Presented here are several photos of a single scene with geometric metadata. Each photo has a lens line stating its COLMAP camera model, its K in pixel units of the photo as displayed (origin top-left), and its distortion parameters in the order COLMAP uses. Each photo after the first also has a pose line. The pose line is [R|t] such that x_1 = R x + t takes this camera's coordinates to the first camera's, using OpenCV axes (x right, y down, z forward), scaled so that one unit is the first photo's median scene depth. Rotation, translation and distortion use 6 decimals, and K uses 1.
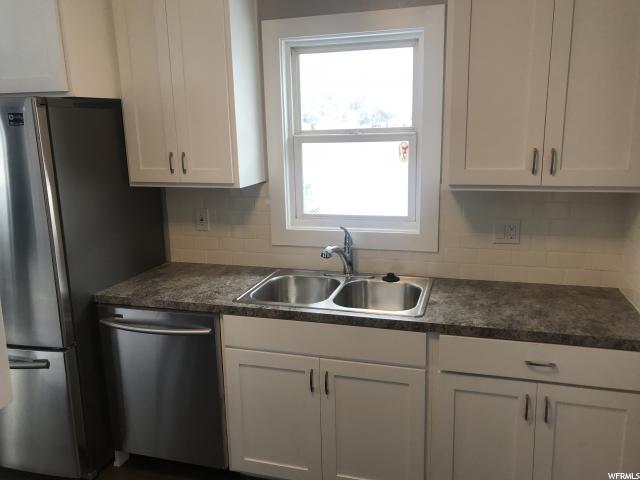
lens RADIAL K [[530.3, 0, 325.0], [0, 530.3, 236.8], [0, 0, 1]] dist [0.030389, -0.002952]
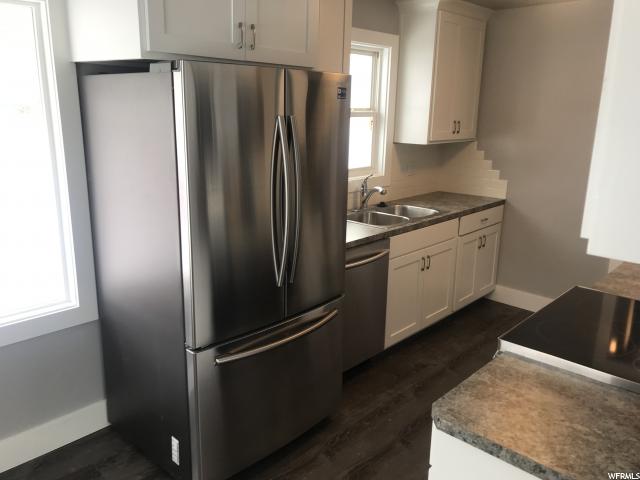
lens RADIAL K [[530.3, 0, 323.6], [0, 530.3, 241.1], [0, 0, 1]] dist [0.030389, -0.002952]
pose [[0.441740, -0.194083, 0.875898, -1.557201], [0.167030, 0.977041, 0.132257, -0.062905], [-0.881457, 0.087878, 0.464016, 0.502862]]
